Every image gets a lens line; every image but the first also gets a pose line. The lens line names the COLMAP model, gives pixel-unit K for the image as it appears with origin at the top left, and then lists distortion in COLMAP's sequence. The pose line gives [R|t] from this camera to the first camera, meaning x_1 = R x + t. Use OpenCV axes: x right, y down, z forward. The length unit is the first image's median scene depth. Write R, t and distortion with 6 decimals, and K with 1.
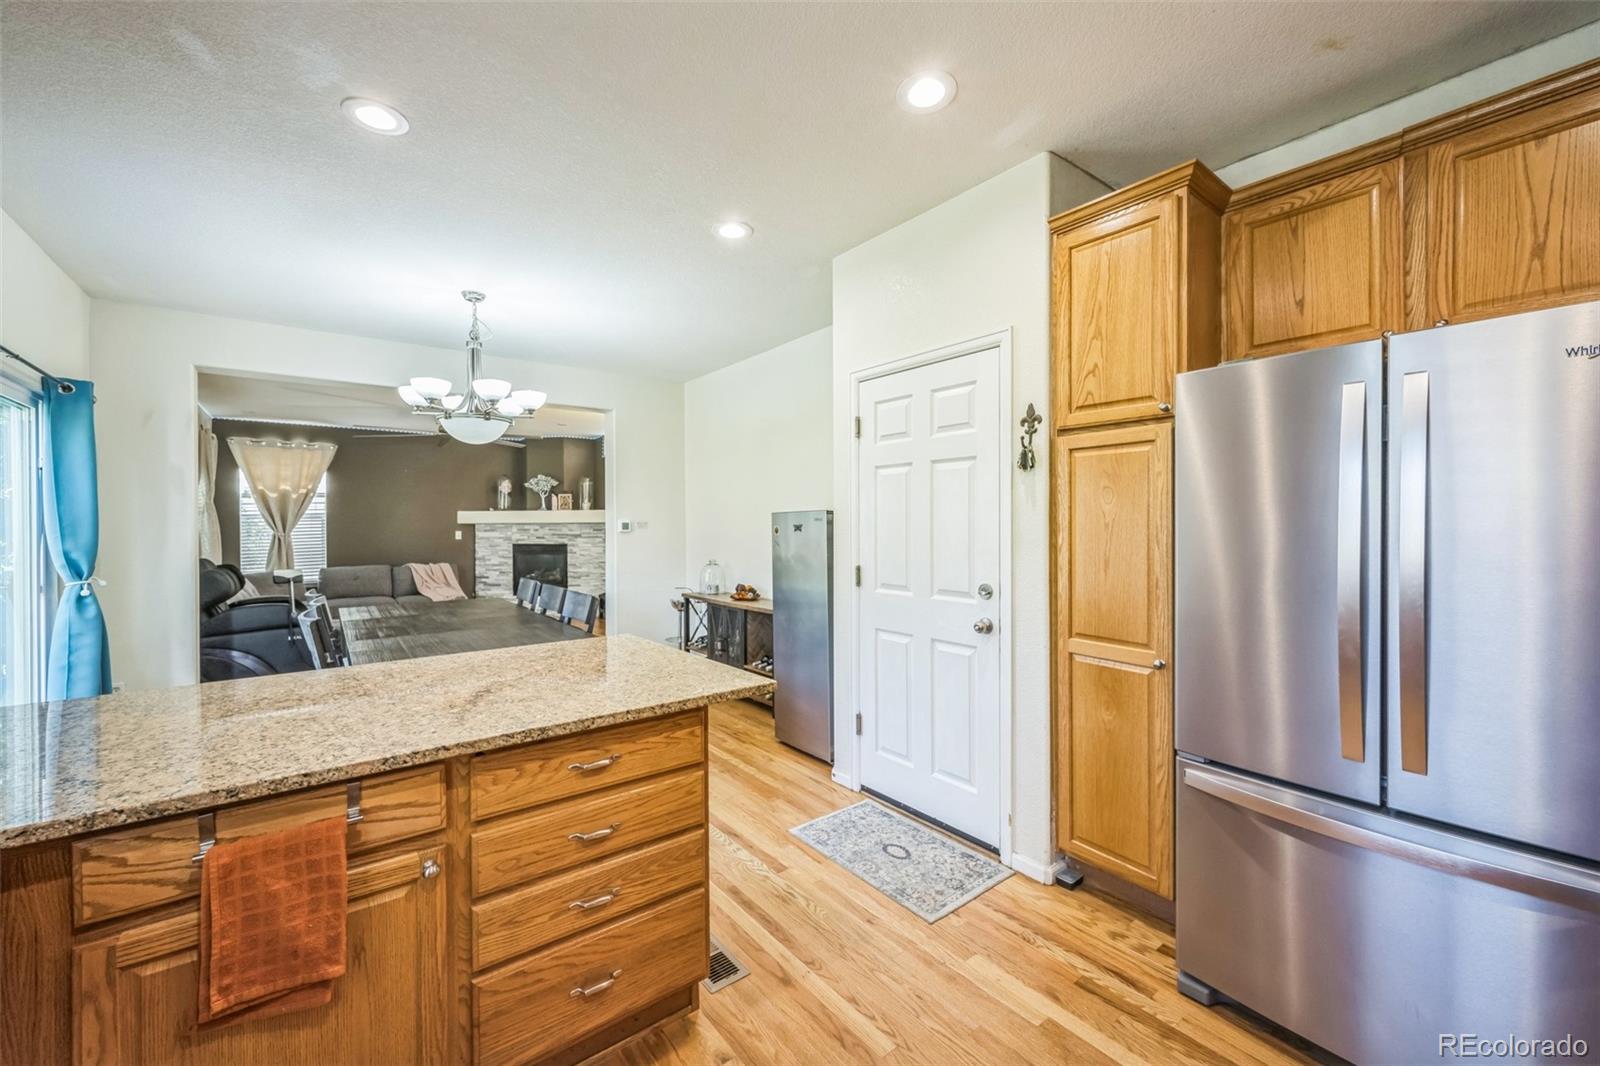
lens RADIAL K [[629.4, 0, 804.8], [0, 629.4, 529.0], [0, 0, 1]] dist [-0.003000, -0.000384]
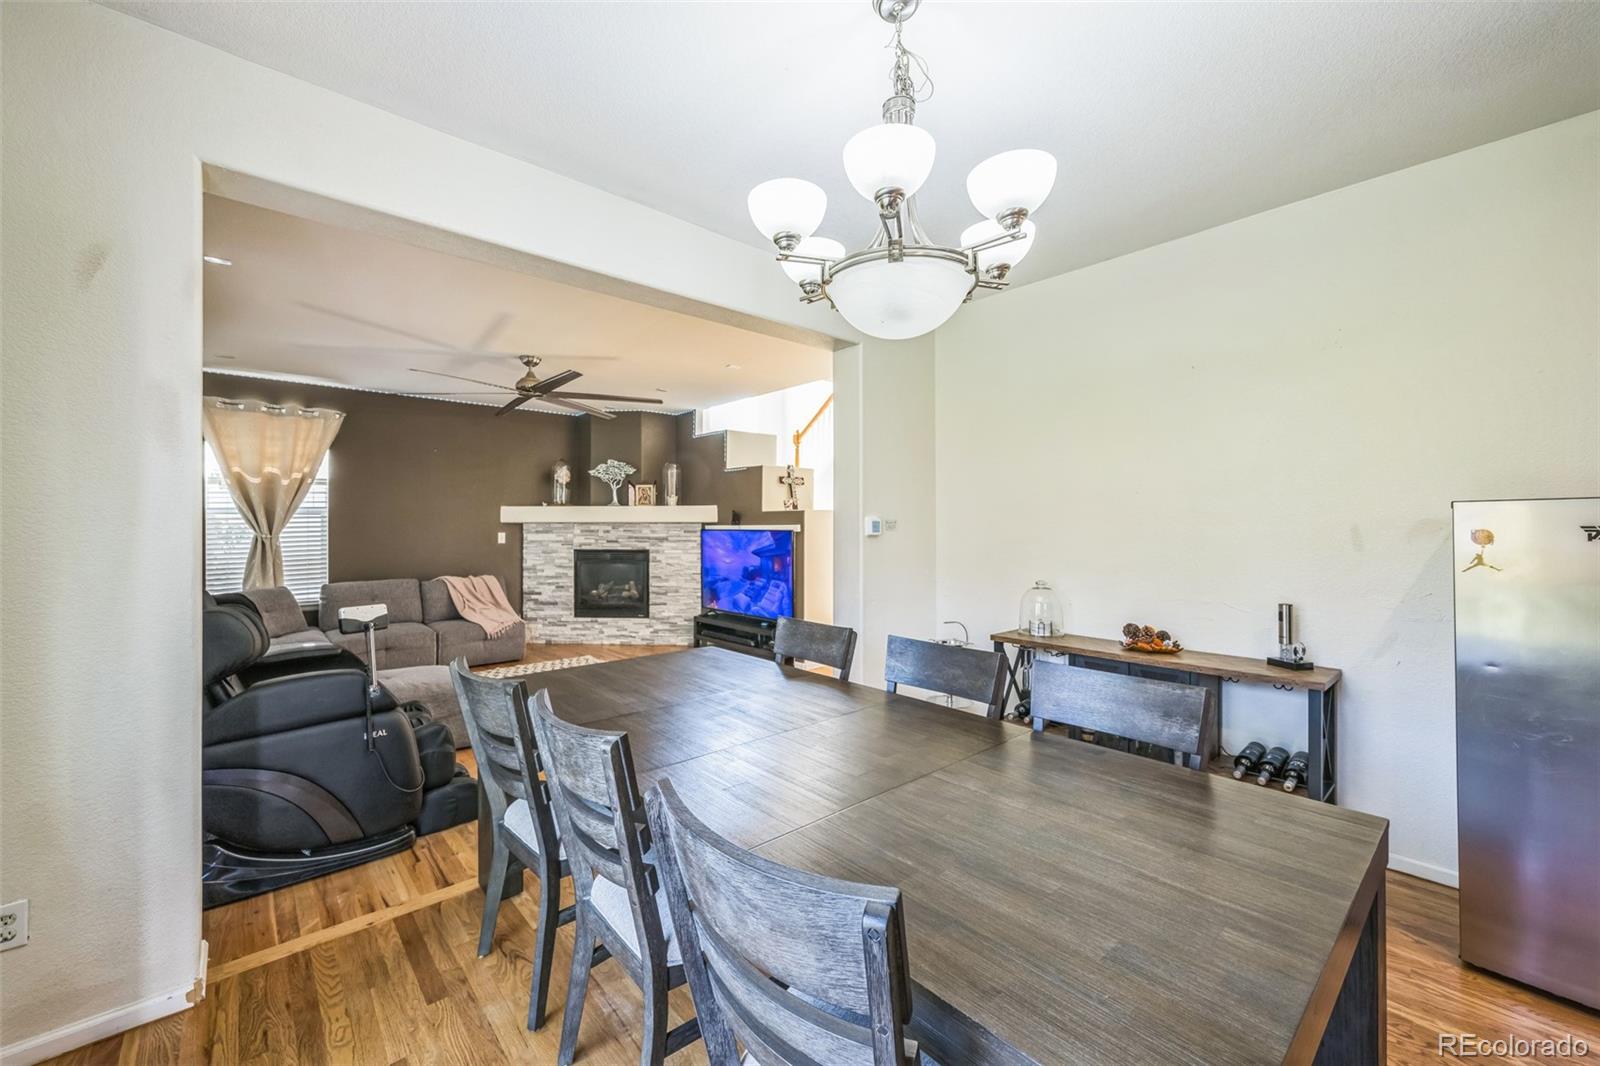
lens RADIAL K [[629.4, 0, 798.5], [0, 629.4, 527.8], [0, 0, 1]] dist [-0.003000, -0.000384]
pose [[0.998034, 0.004757, 0.062498, -0.260278], [-0.004418, 0.999975, -0.005554, 0.000251], [-0.062523, 0.005267, 0.998030, 0.239033]]
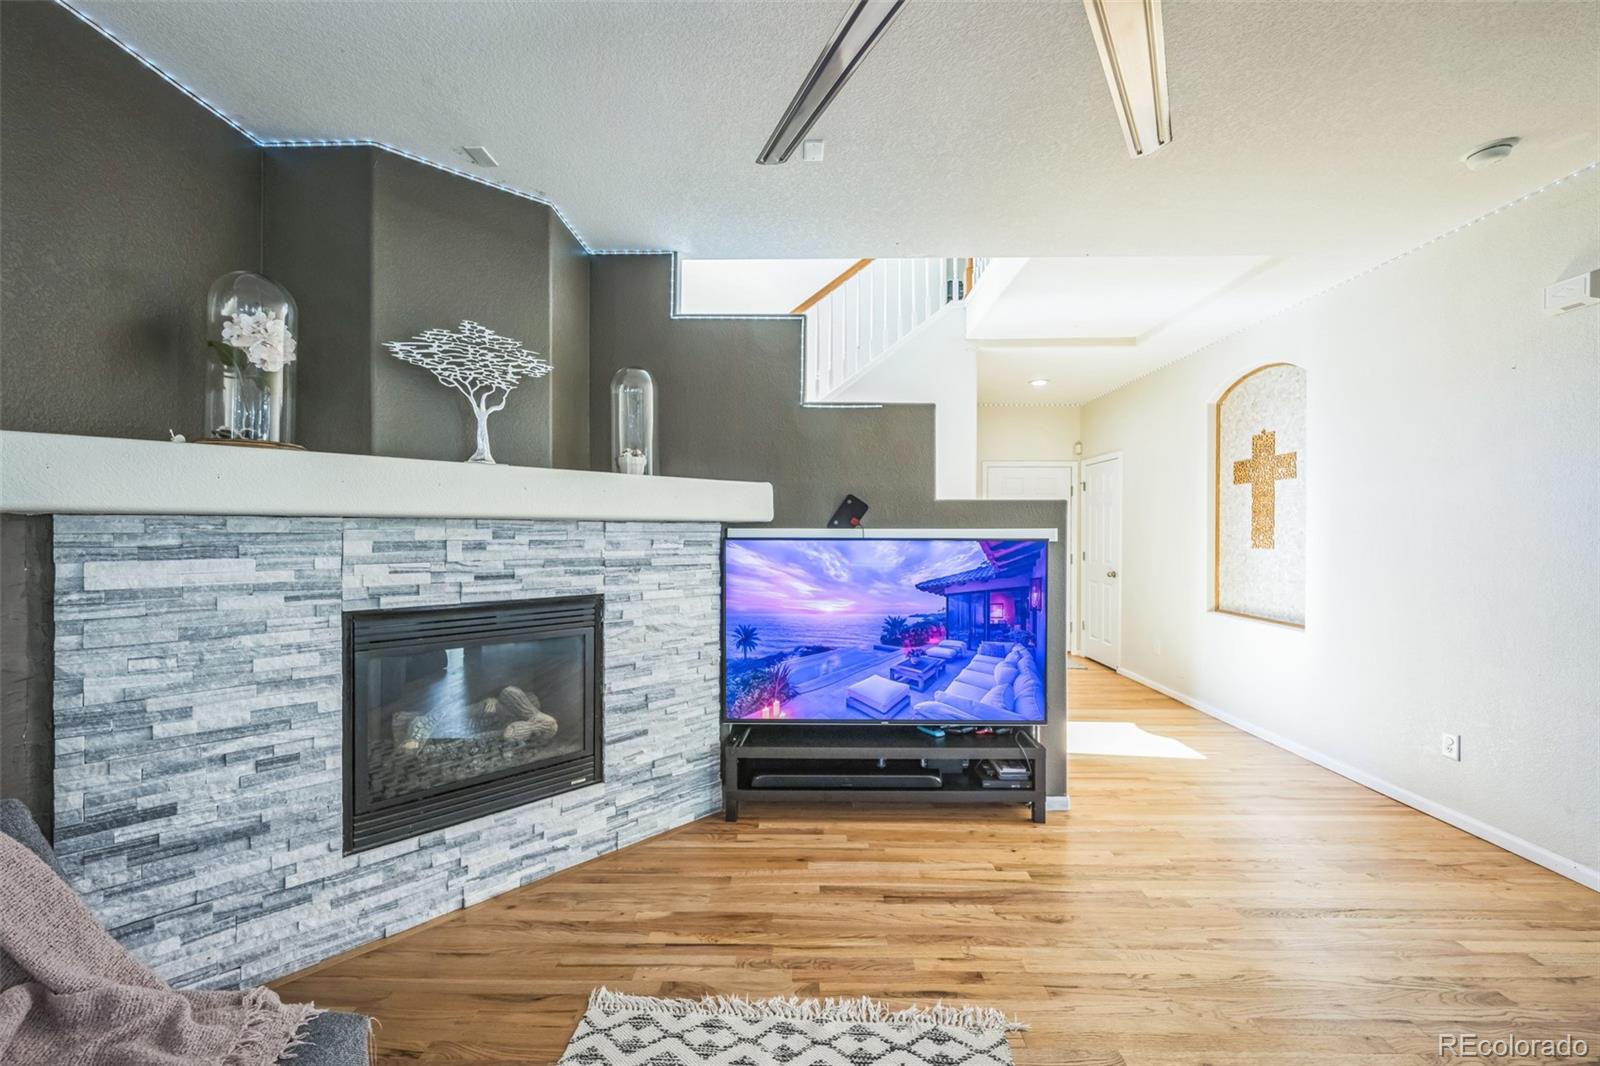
lens RADIAL K [[629.4, 0, 795.5], [0, 629.4, 538.0], [0, 0, 1]] dist [-0.003000, -0.000384]
pose [[0.626095, -0.003463, 0.779739, -0.576858], [-0.001313, 0.999984, 0.005495, -0.003148], [-0.779746, -0.004464, 0.626081, 0.810285]]
